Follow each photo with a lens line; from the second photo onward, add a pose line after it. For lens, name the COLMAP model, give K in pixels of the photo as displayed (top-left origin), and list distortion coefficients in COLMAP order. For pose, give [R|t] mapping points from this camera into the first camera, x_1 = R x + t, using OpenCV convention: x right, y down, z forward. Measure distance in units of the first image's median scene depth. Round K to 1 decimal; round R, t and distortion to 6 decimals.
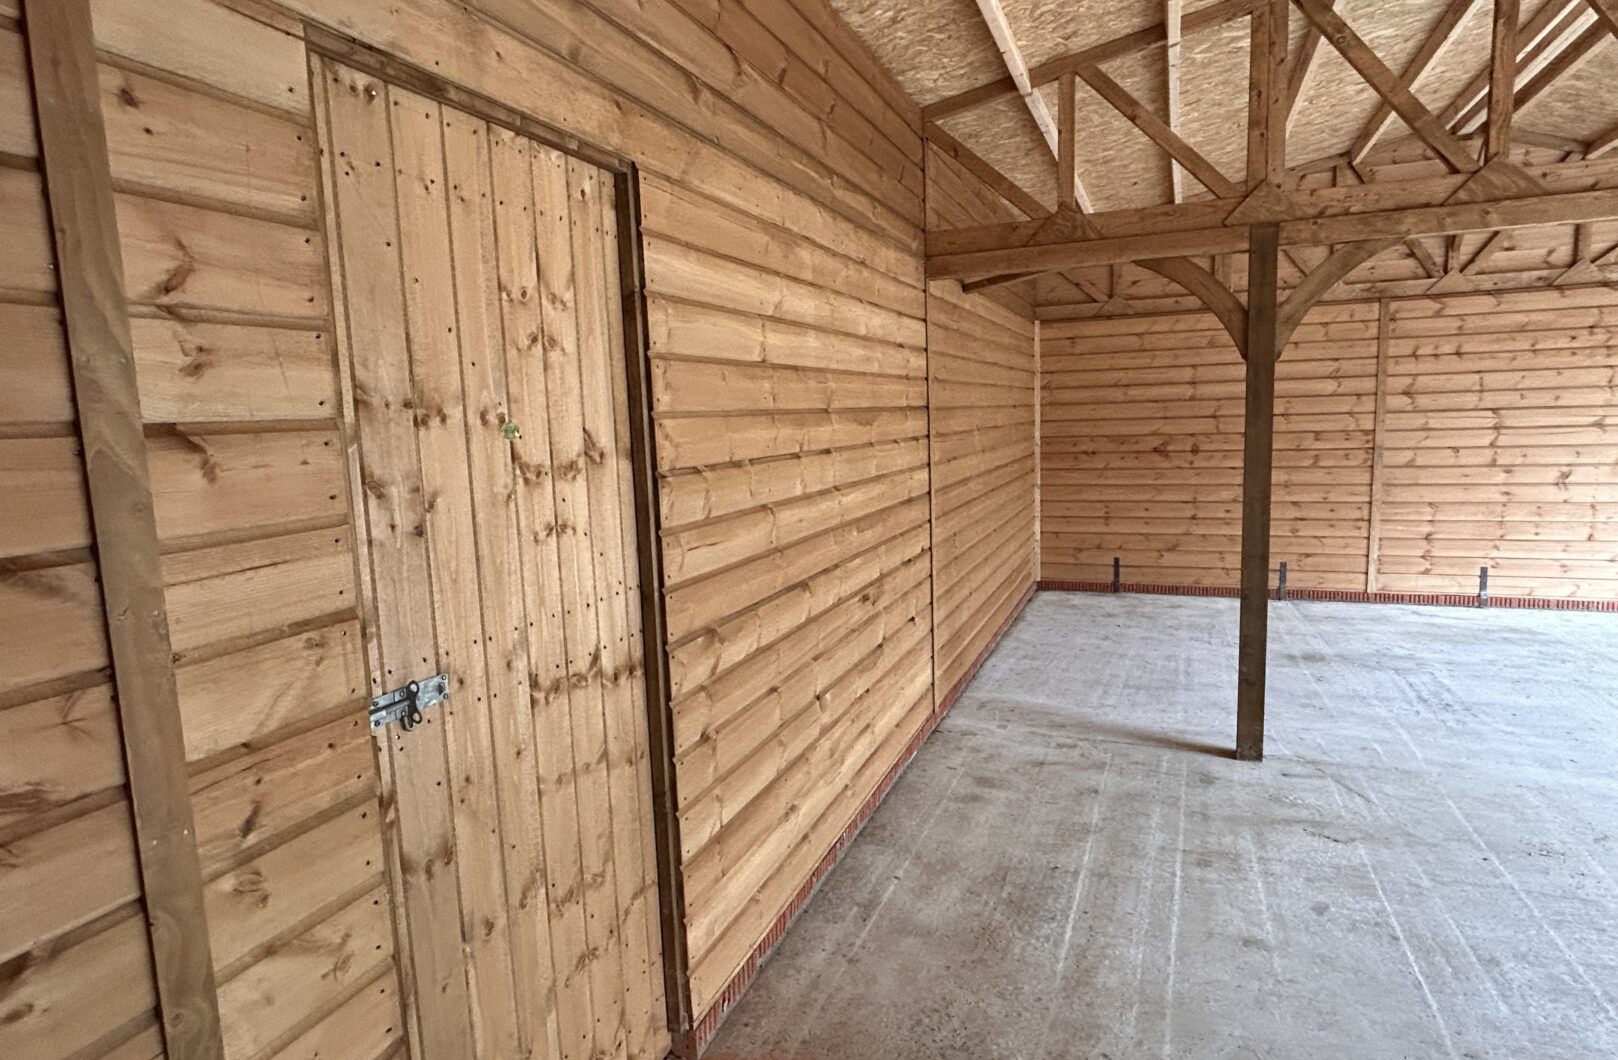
lens RADIAL K [[888.1, 0, 813.9], [0, 888.1, 533.3], [0, 0, 1]] dist [-0.000139, 0.001049]
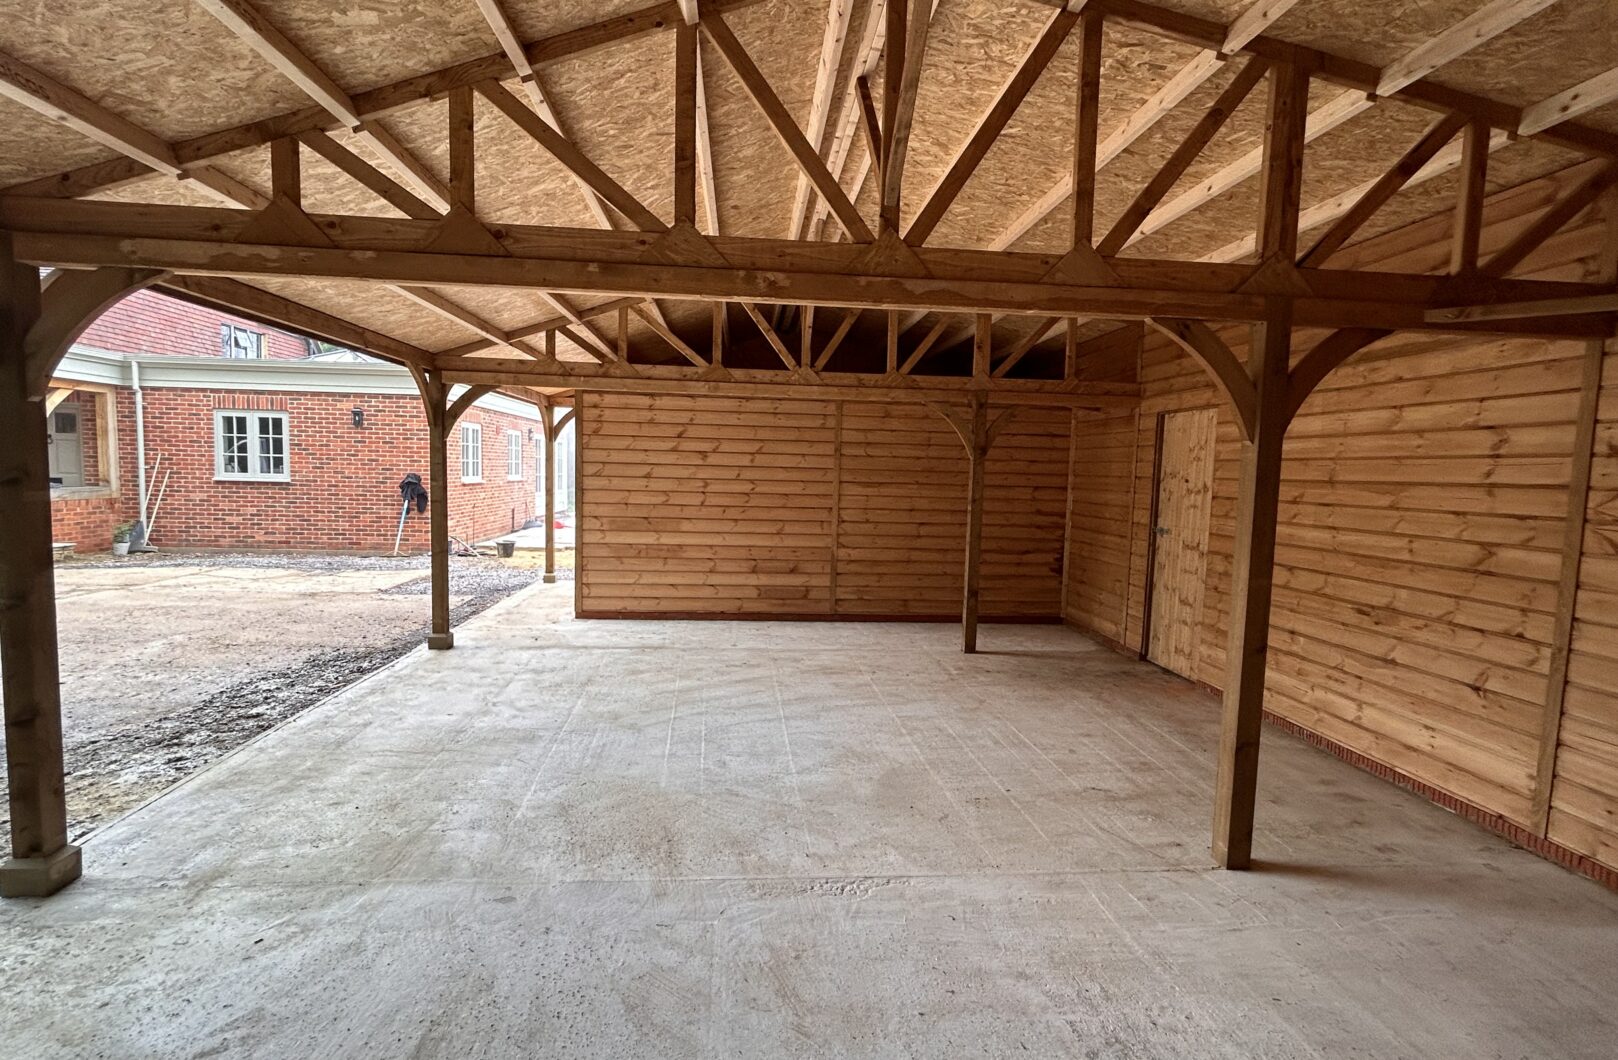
lens RADIAL K [[747.2, 0, 806.6], [0, 747.2, 529.7], [0, 0, 1]] dist [0.003404, 0.000558]
pose [[-0.894250, 0.044741, -0.445327, 1.528686], [-0.058631, 0.974707, 0.215661, -0.290634], [0.443712, 0.218965, -0.869008, 1.765184]]
